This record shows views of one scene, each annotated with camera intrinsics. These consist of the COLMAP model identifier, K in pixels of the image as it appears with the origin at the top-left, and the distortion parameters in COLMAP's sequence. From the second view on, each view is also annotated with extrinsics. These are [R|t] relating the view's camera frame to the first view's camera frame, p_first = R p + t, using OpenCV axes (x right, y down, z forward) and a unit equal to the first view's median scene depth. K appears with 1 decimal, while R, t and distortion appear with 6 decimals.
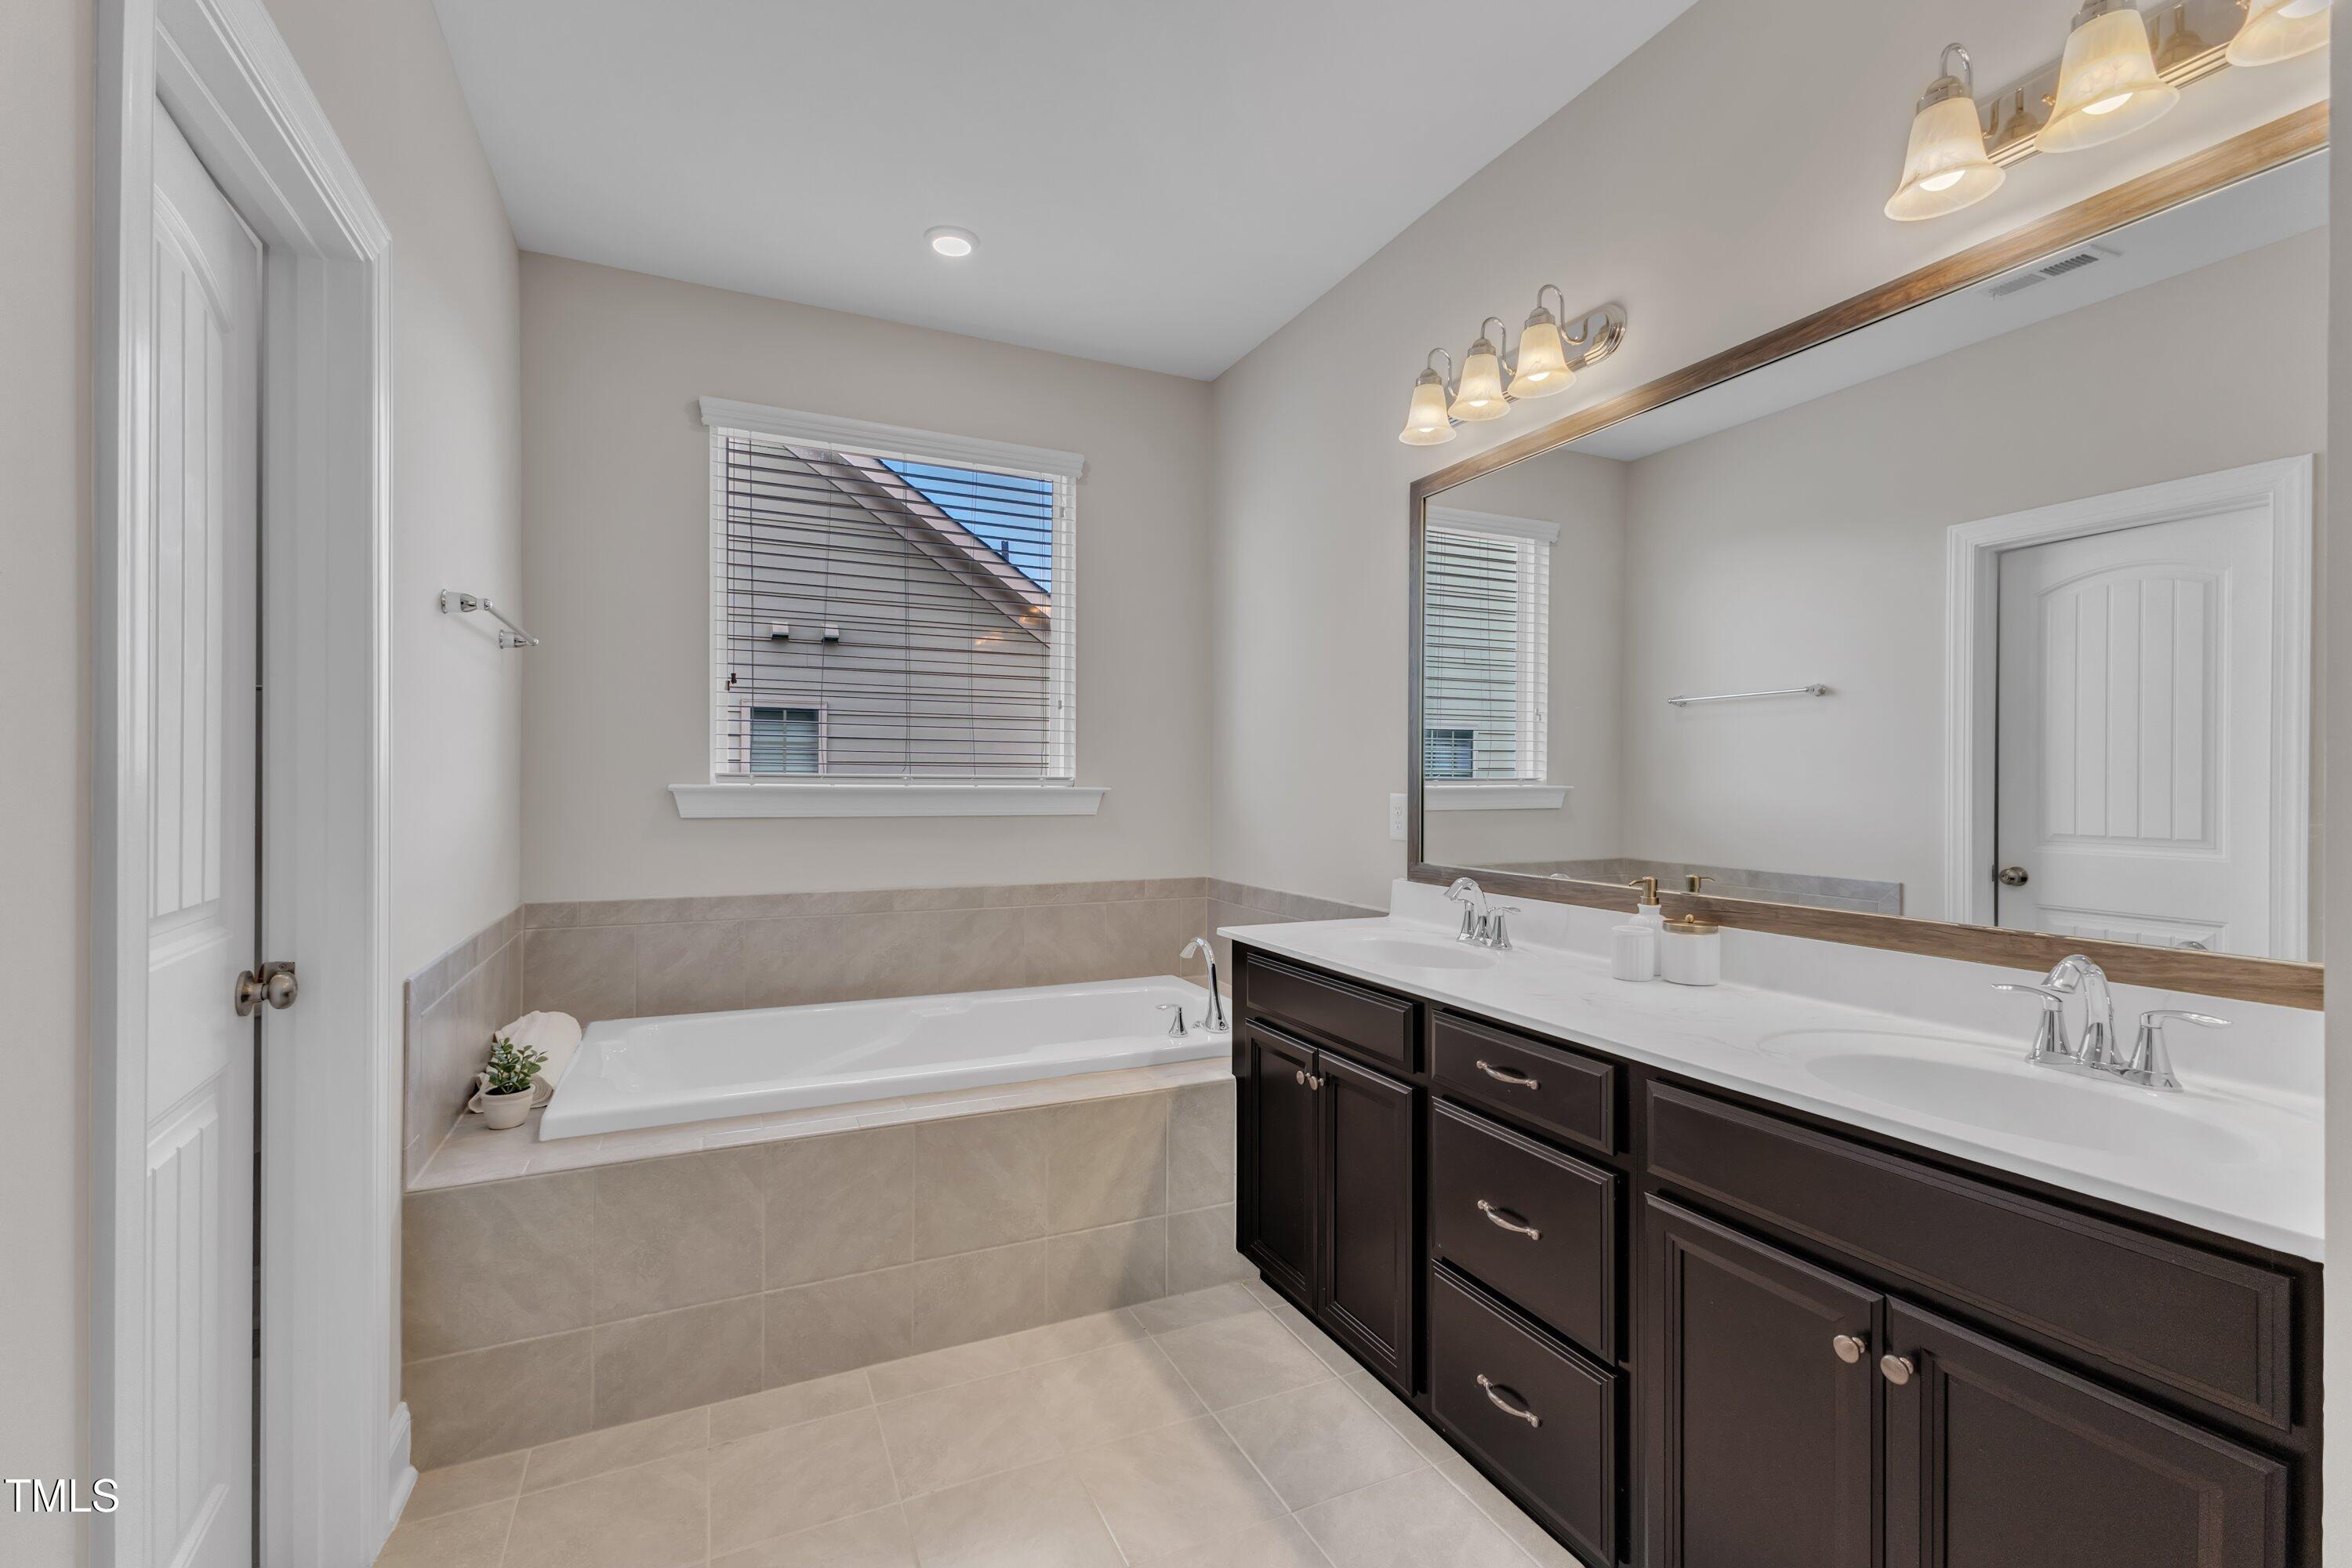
lens RADIAL K [[984.7, 0, 1165.5], [0, 984.7, 798.2], [0, 0, 1]] dist [0.003052, -0.000345]
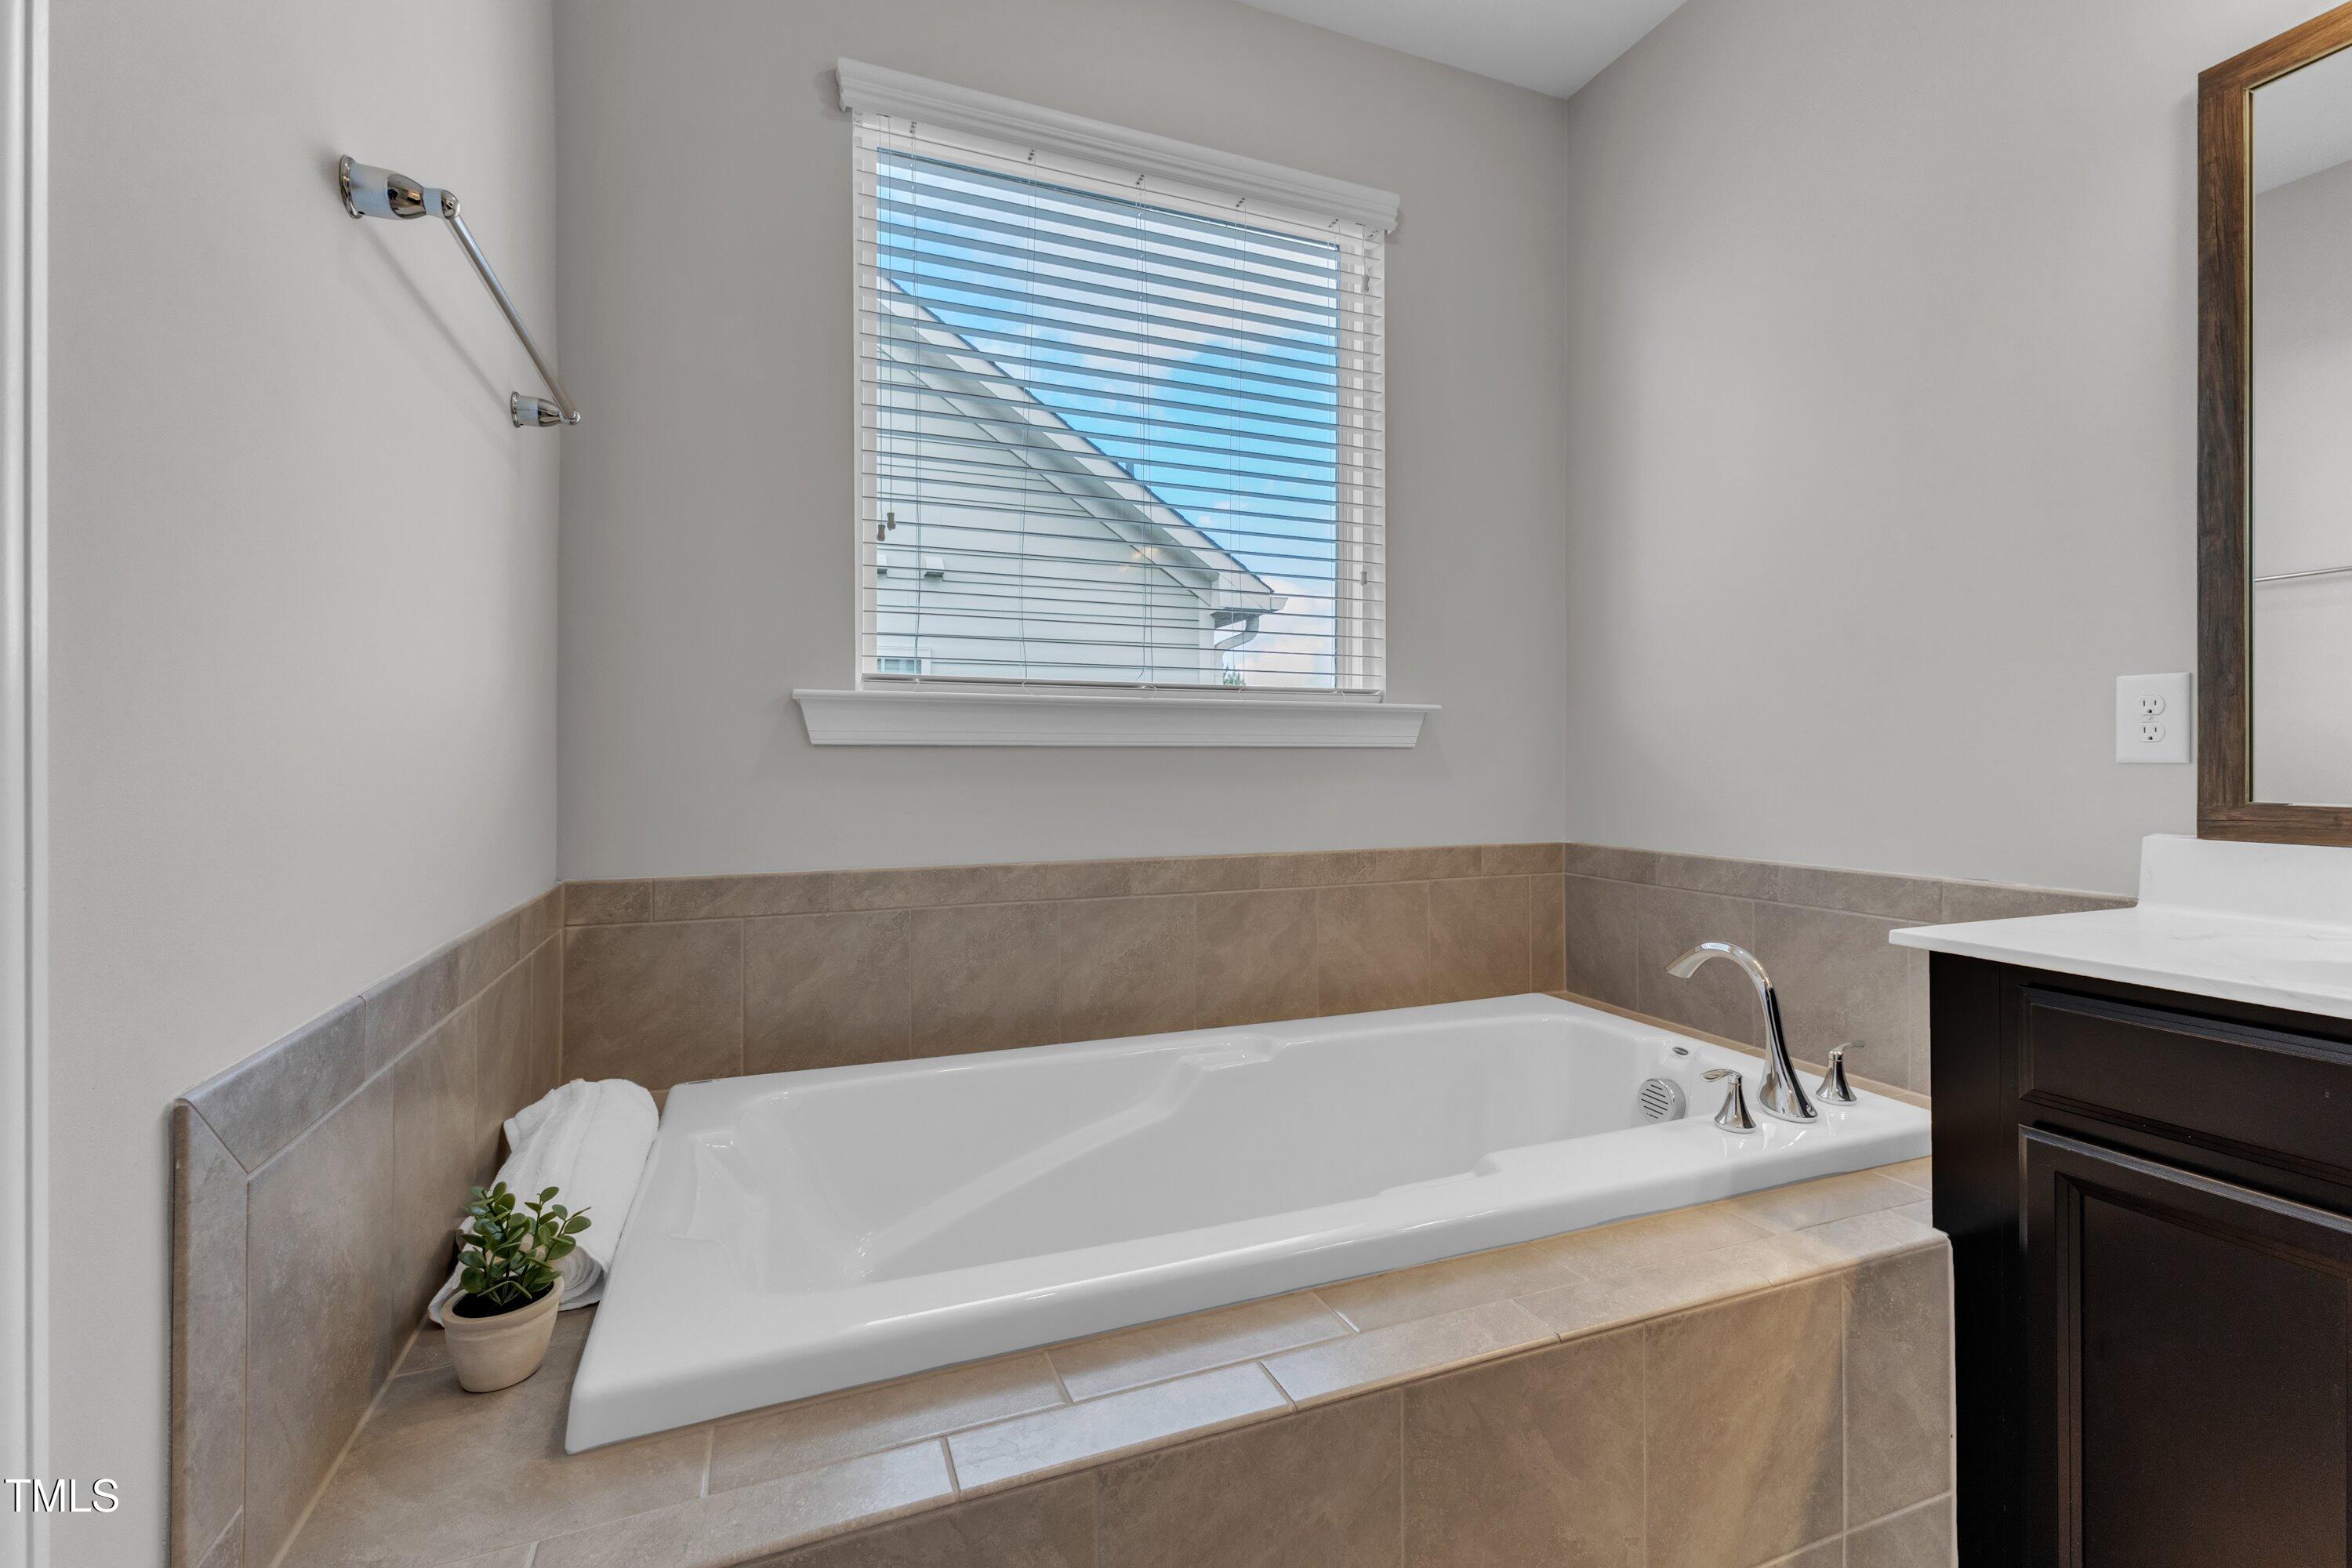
lens RADIAL K [[984.7, 0, 1161.7], [0, 984.7, 773.7], [0, 0, 1]] dist [0.003052, -0.000345]
pose [[0.998354, -0.006799, -0.056939, -0.260460], [0.006557, 0.999969, -0.004428, 0.047012], [0.056968, 0.004048, 0.998368, 0.434311]]
